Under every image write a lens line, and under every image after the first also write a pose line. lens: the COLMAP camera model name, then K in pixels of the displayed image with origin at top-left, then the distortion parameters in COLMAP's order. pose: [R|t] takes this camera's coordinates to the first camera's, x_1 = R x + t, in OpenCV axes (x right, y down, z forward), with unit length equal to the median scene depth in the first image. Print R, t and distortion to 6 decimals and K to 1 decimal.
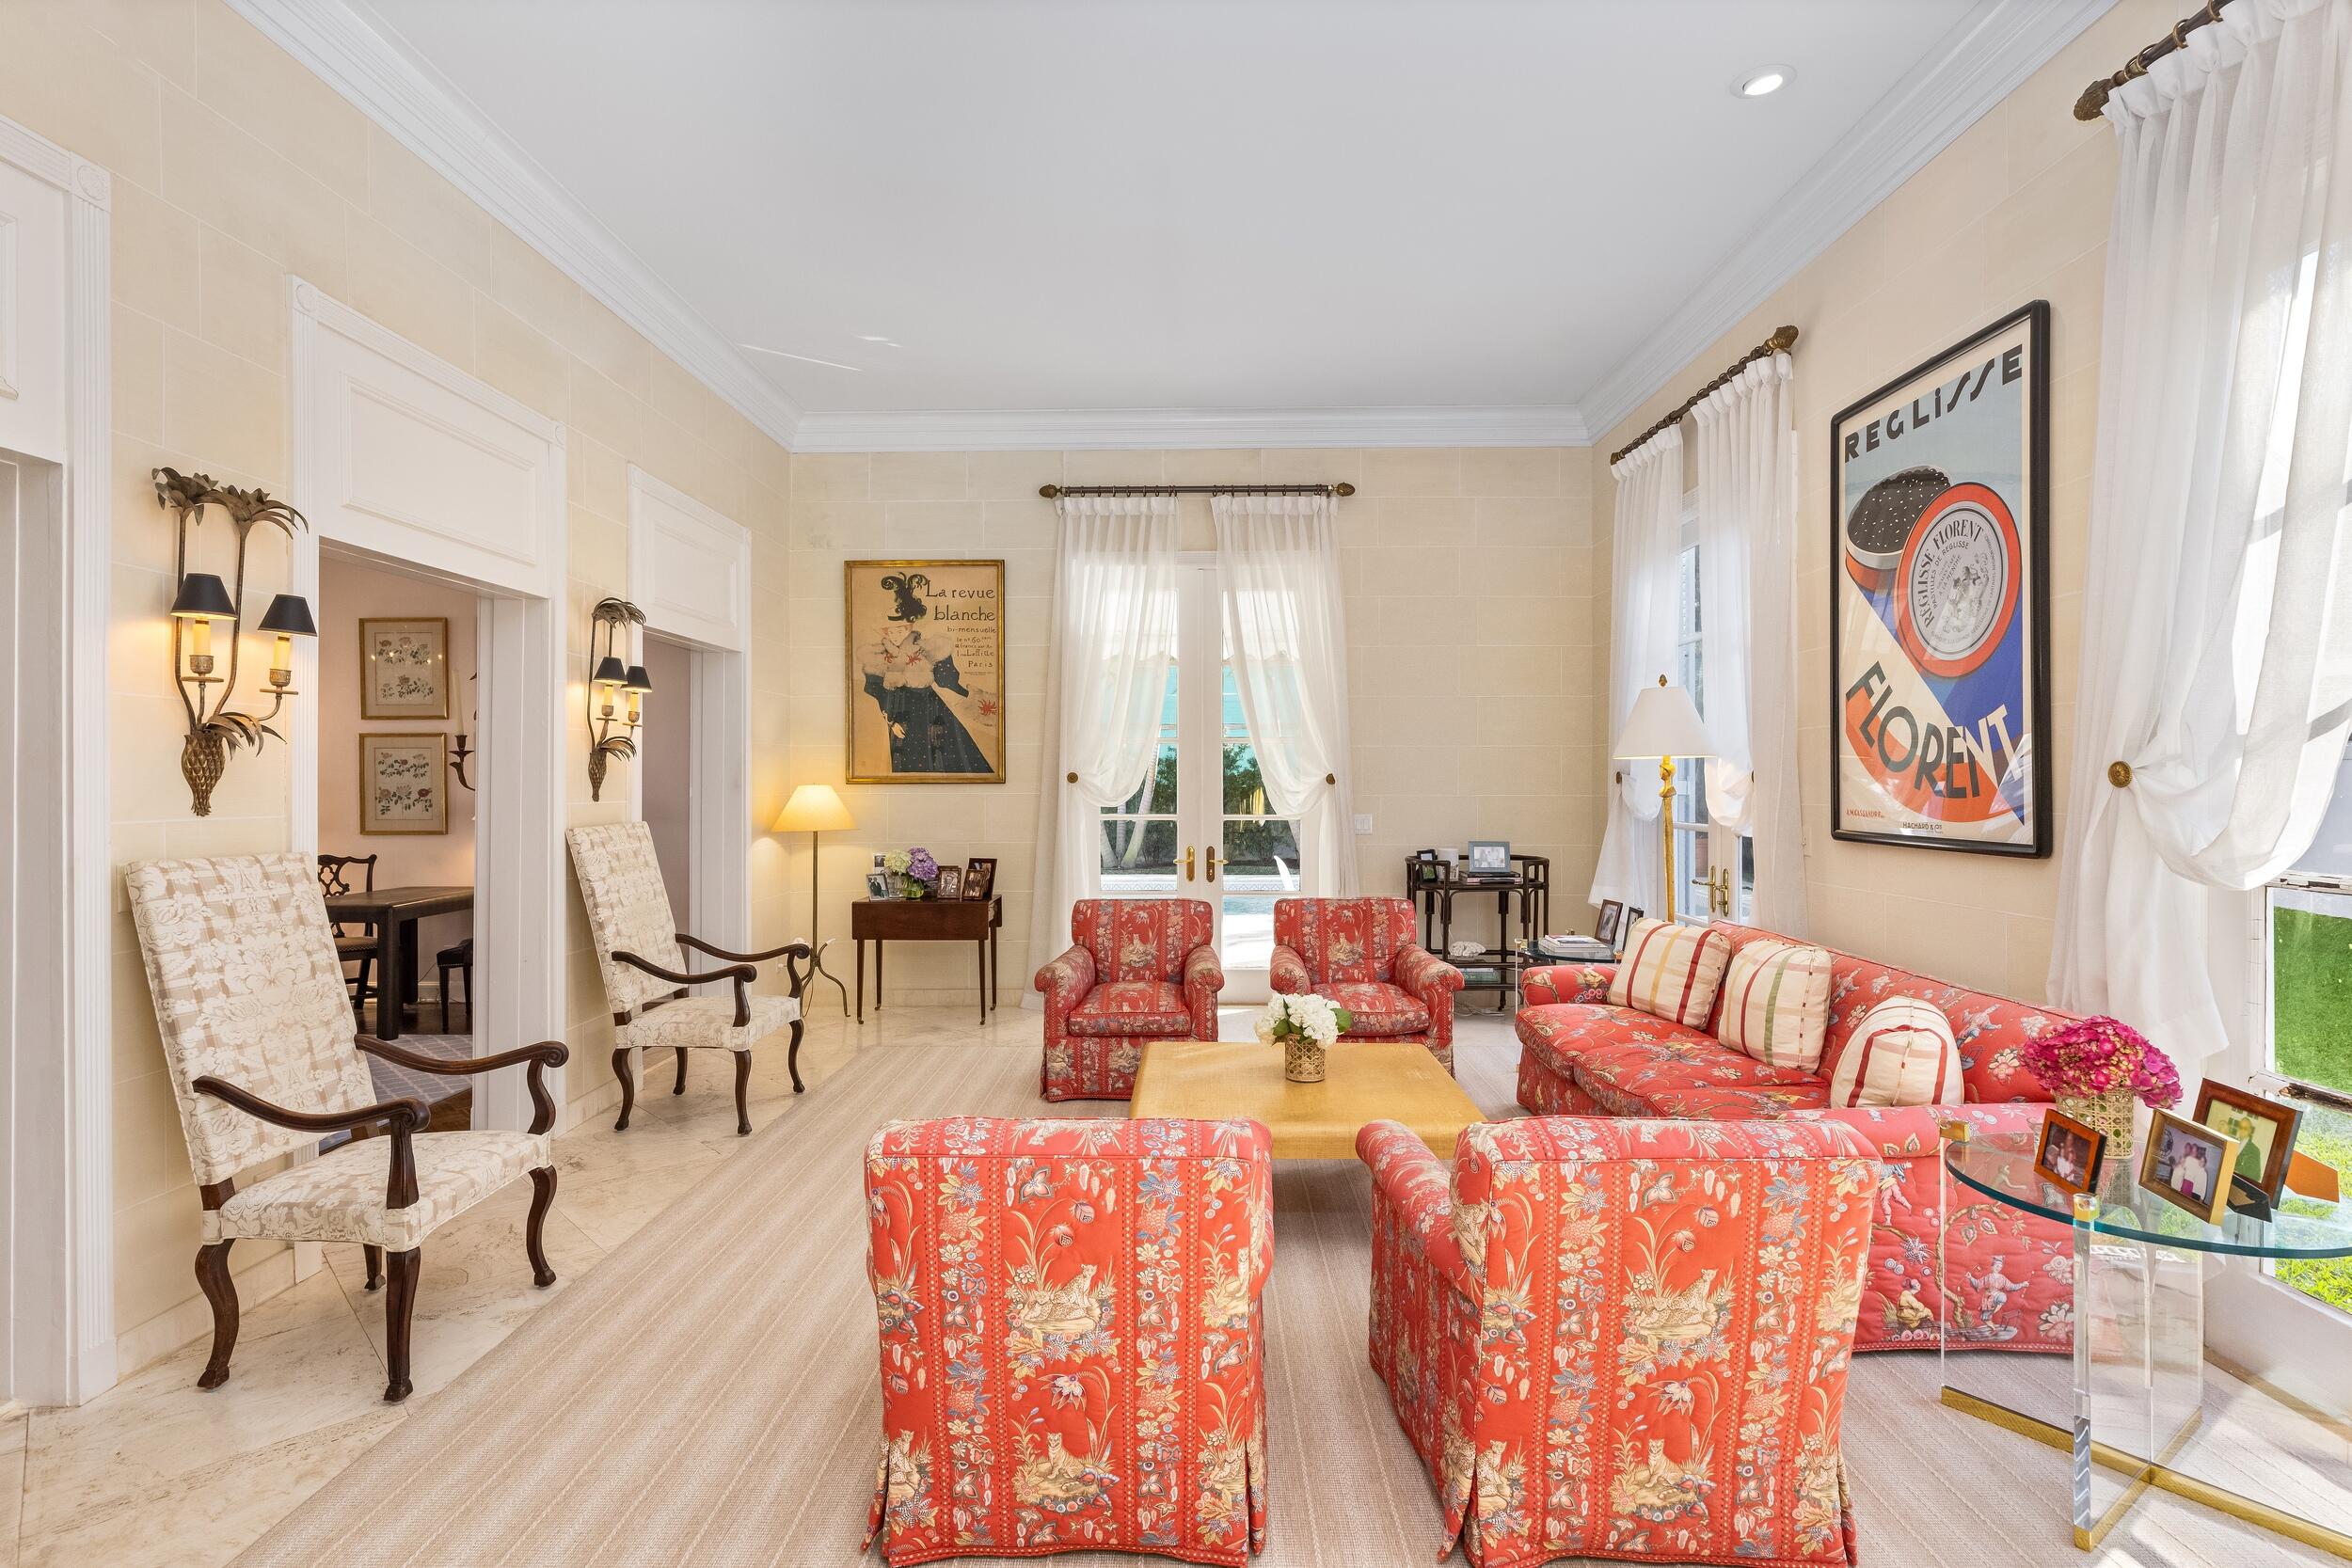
lens RADIAL K [[1227.5, 0, 1176.0], [0, 1227.5, 784.0], [0, 0, 1]] dist [0.002229, 0.000640]
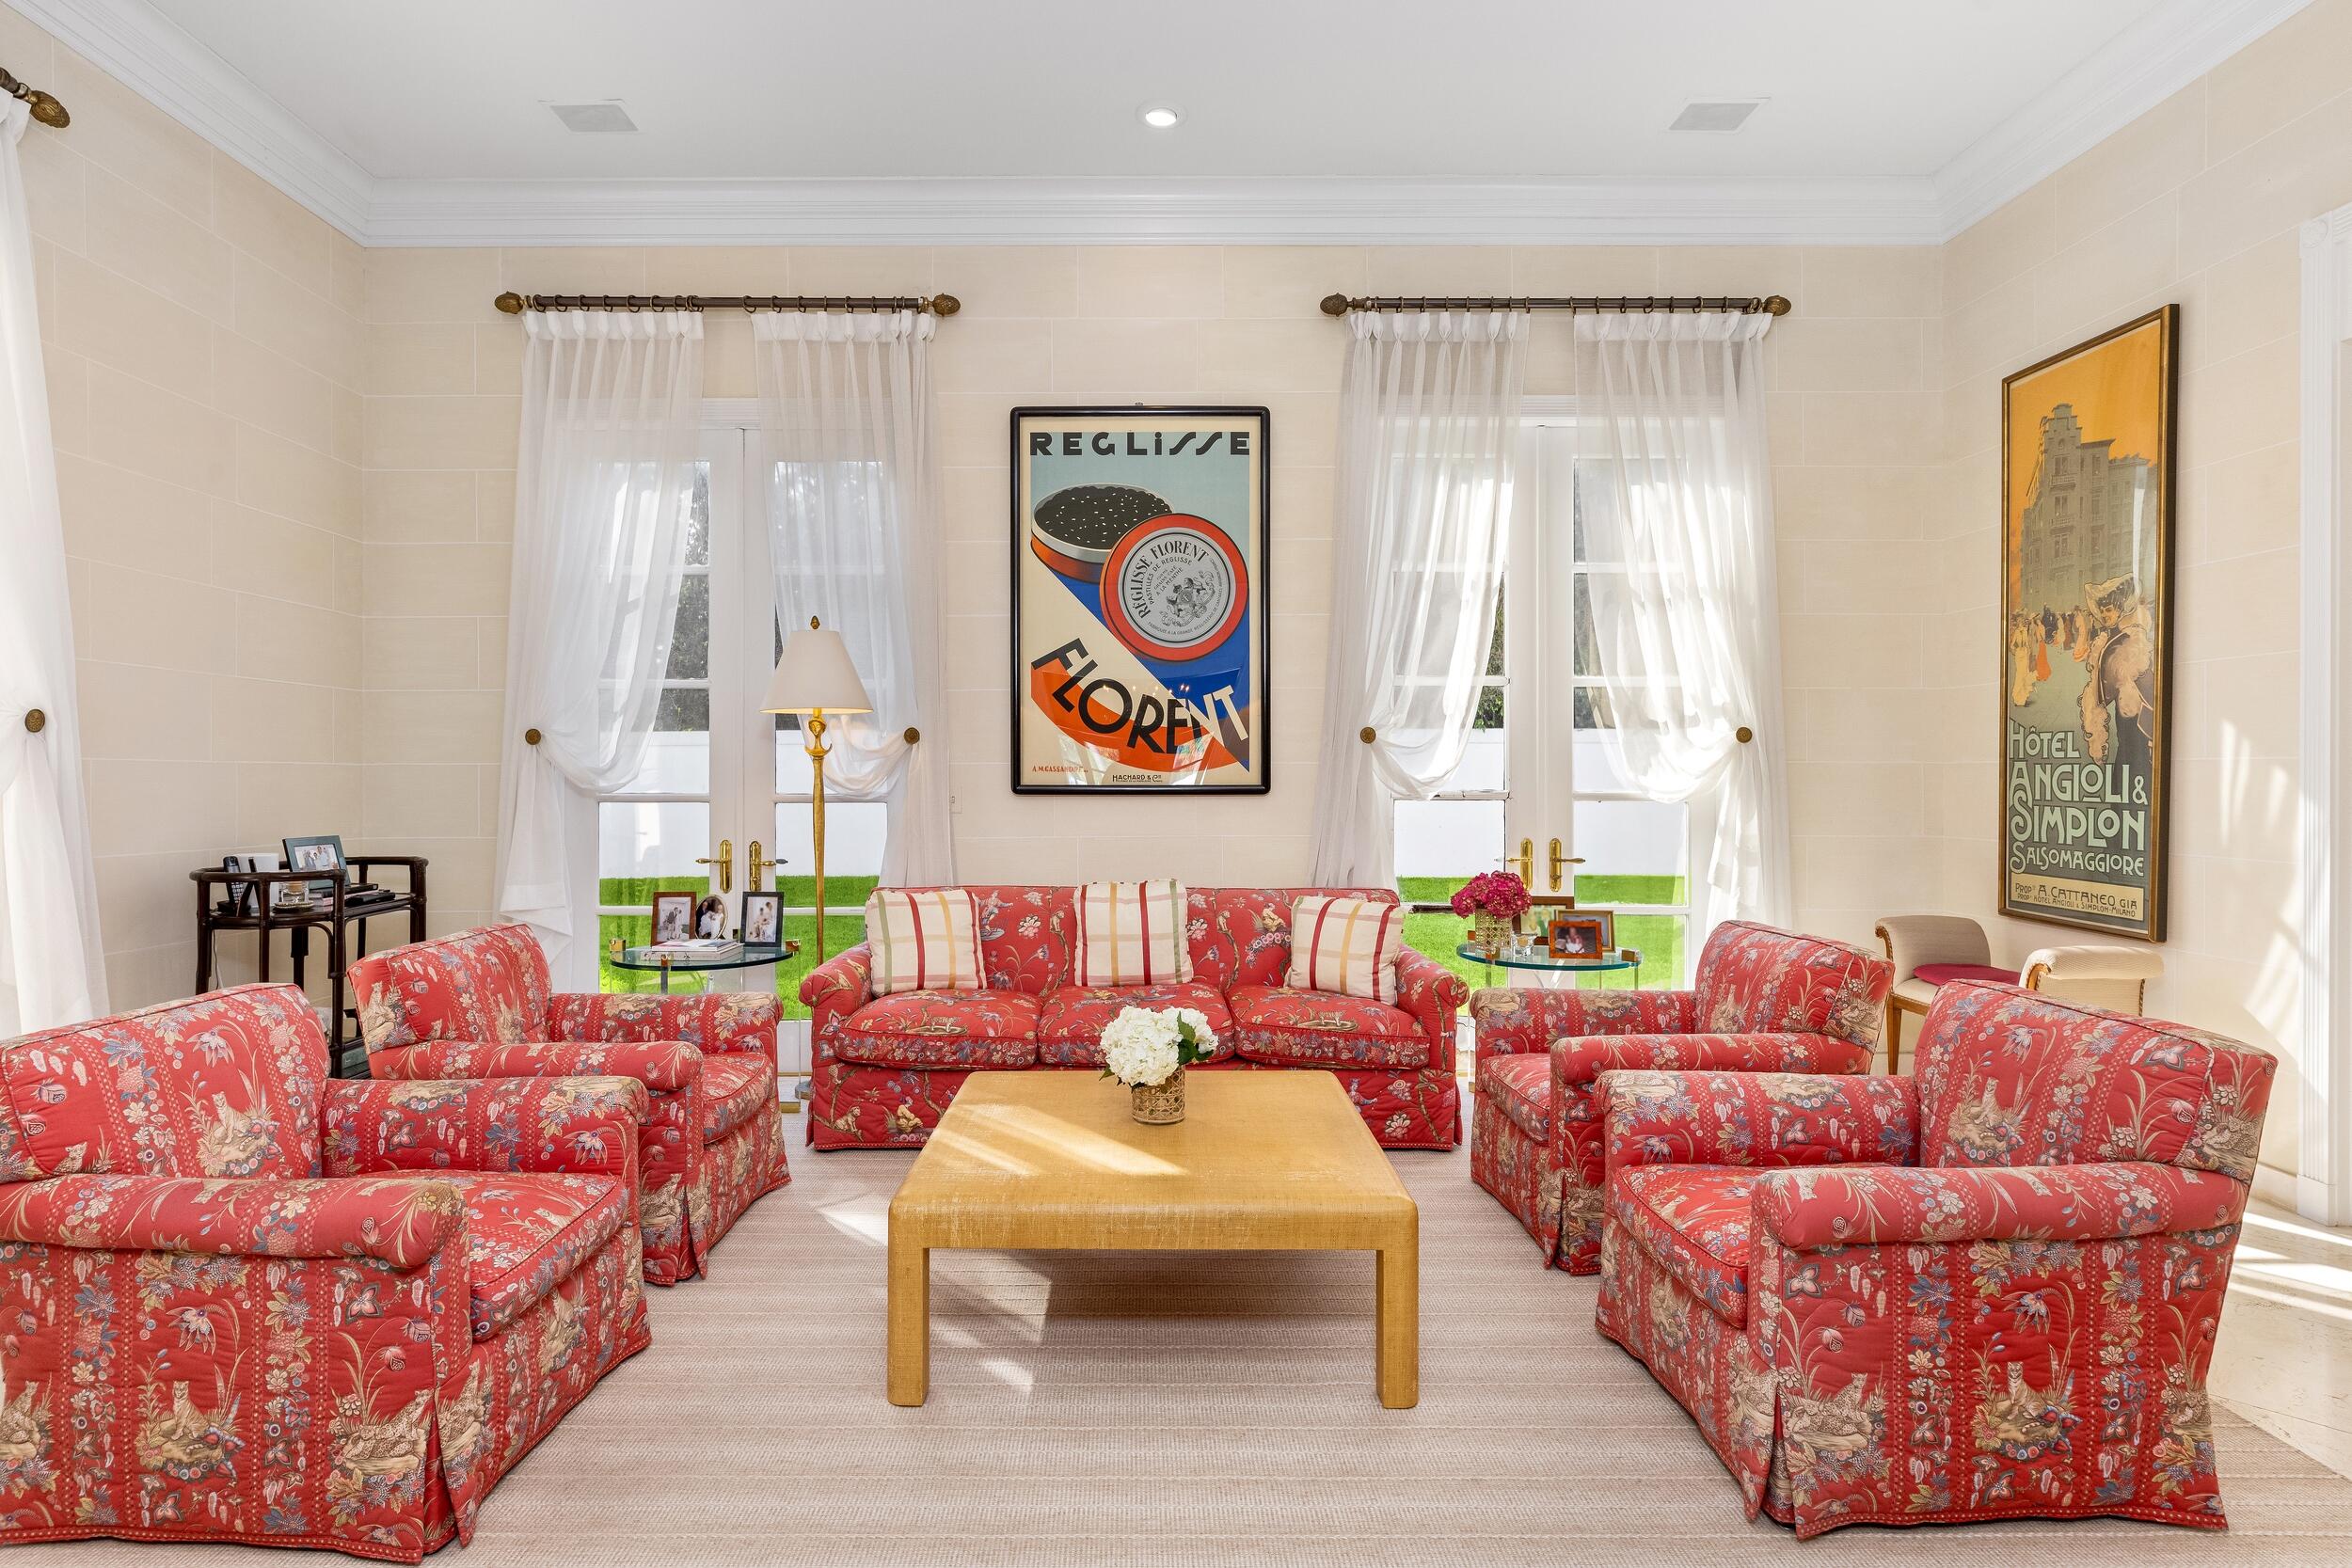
lens RADIAL K [[1227.5, 0, 1176.0], [0, 1227.5, 784.0], [0, 0, 1]] dist [0.002229, 0.000640]
pose [[-0.066814, -0.006953, 0.997741, -0.642973], [0.006359, 0.999952, 0.007394, 0.032884], [-0.997745, 0.006839, -0.066767, 1.051862]]
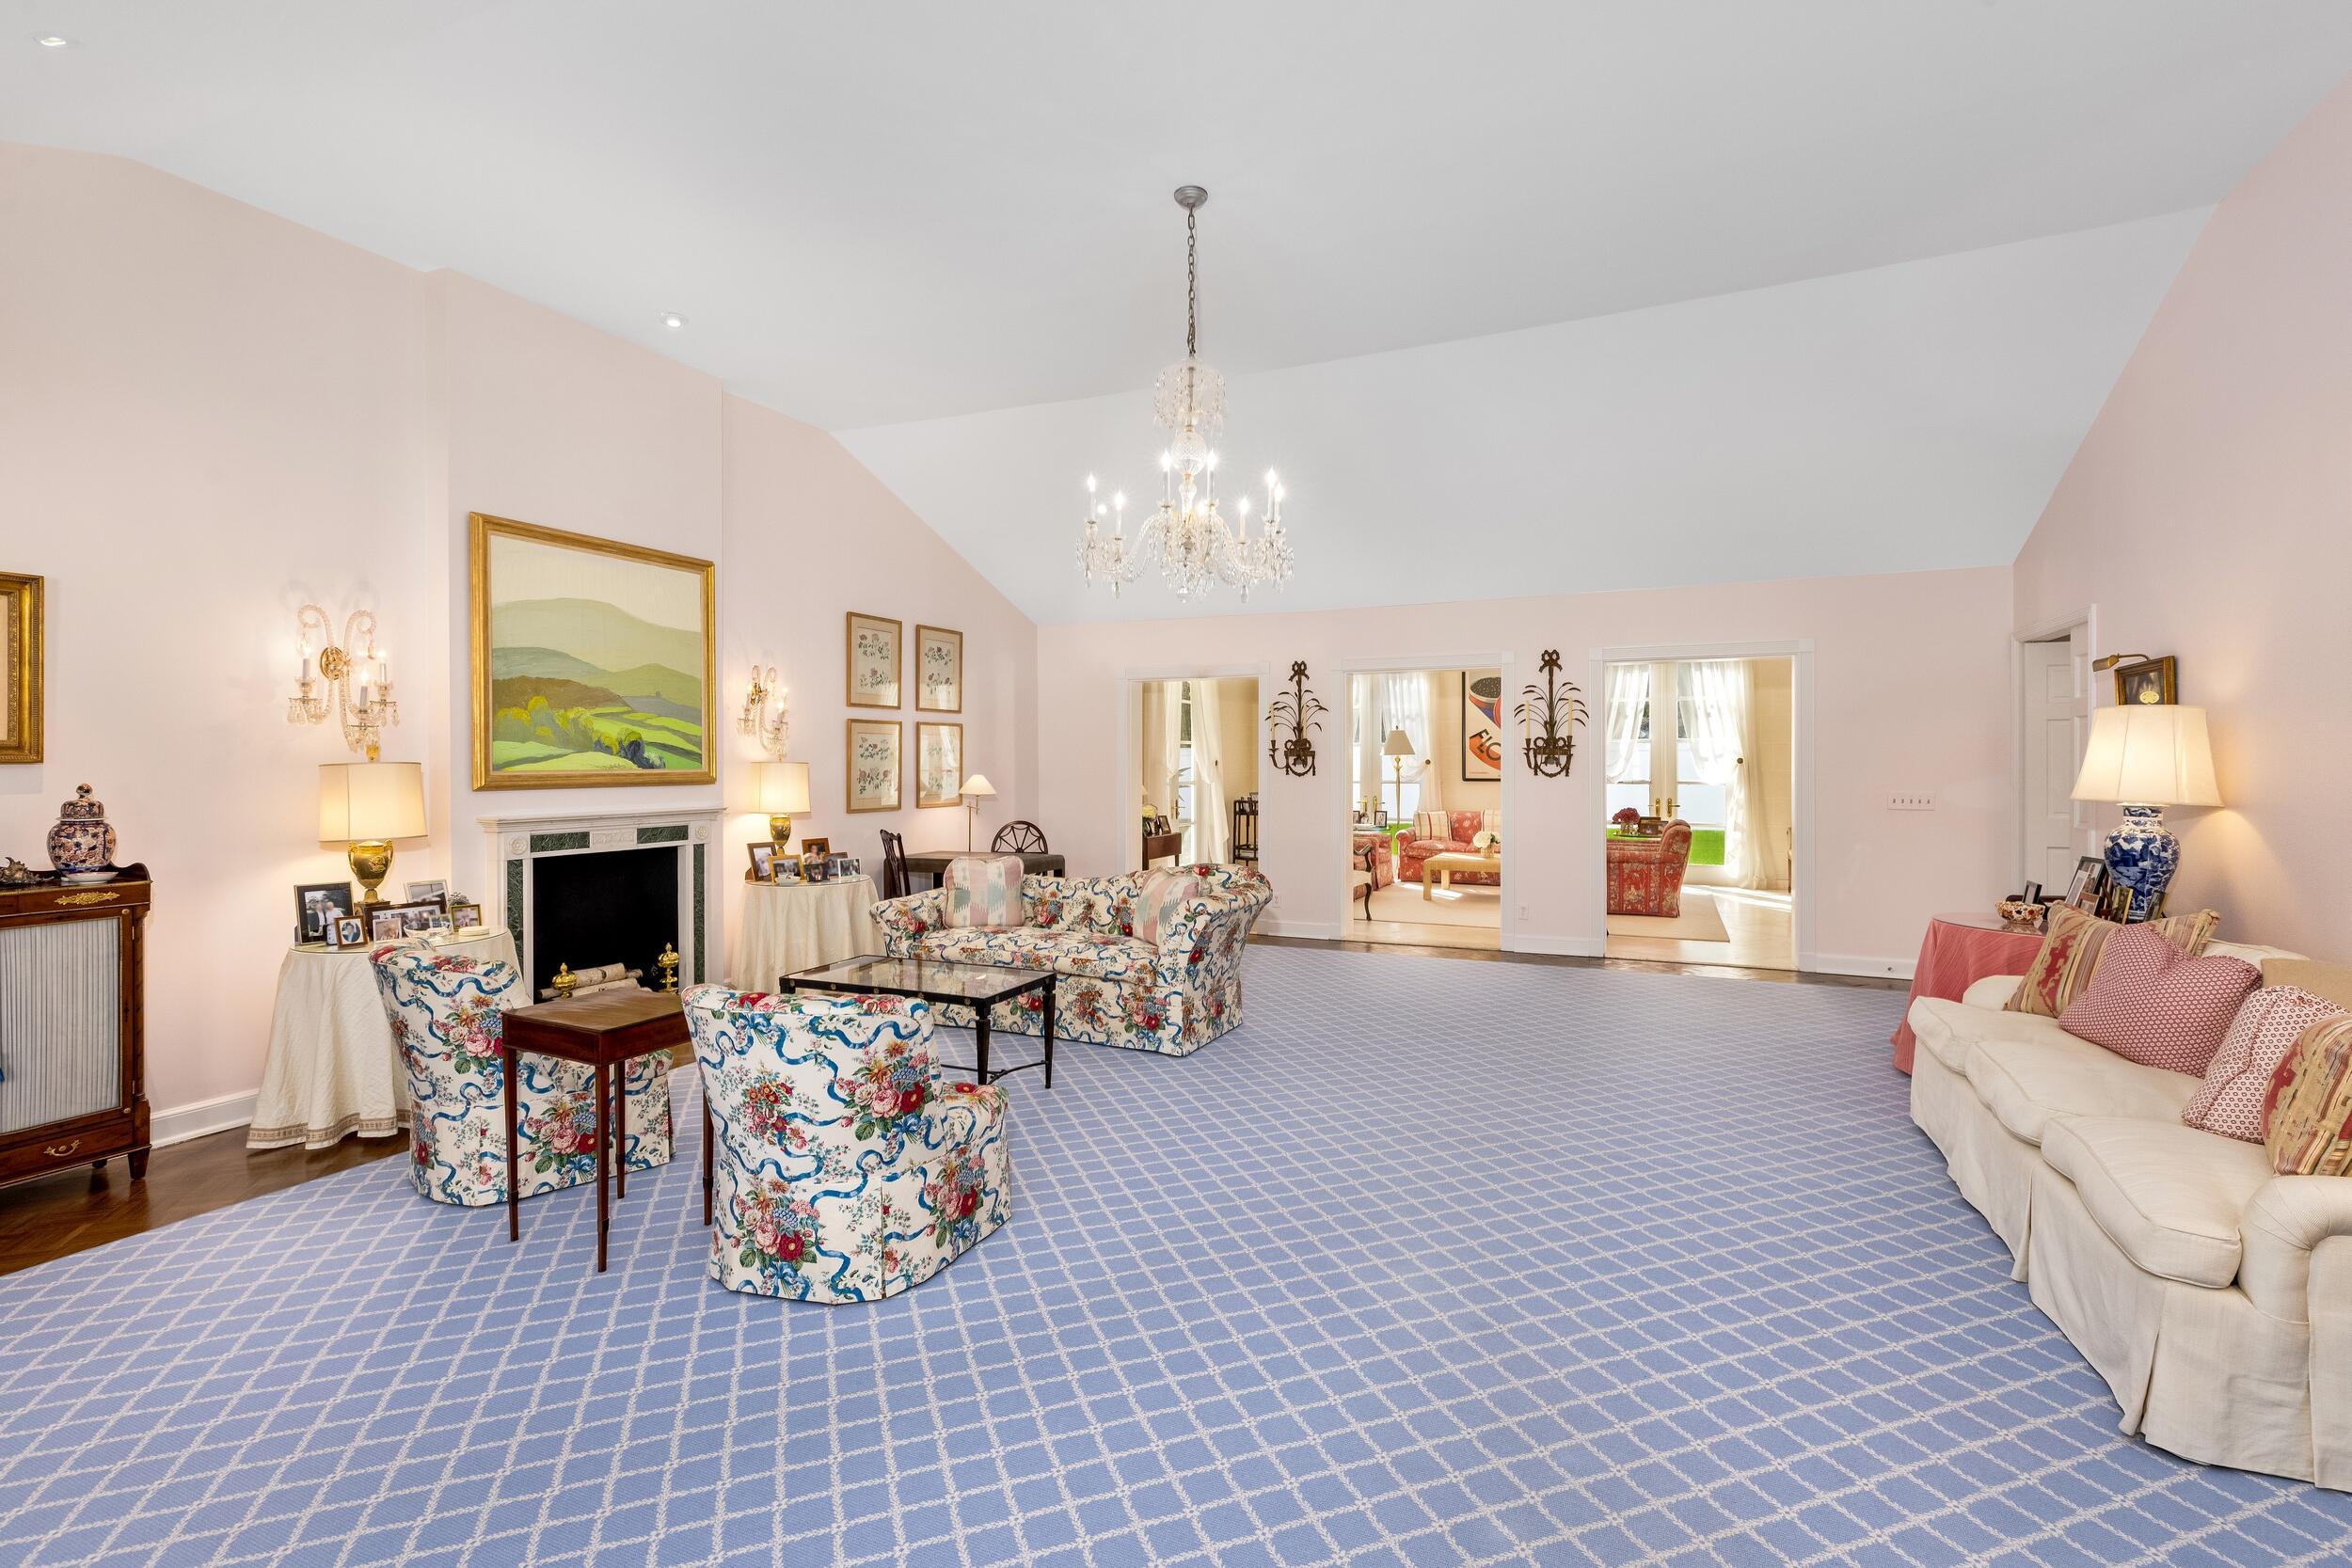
lens RADIAL K [[1062.8, 0, 1176.0], [0, 1062.8, 784.0], [0, 0, 1]] dist [0.000511, 0.000008]
pose [[0.365133, -0.015177, 0.930831, -2.753497], [0.006584, 0.999884, 0.013721, 0.009215], [-0.930932, 0.001118, 0.365191, 0.760731]]
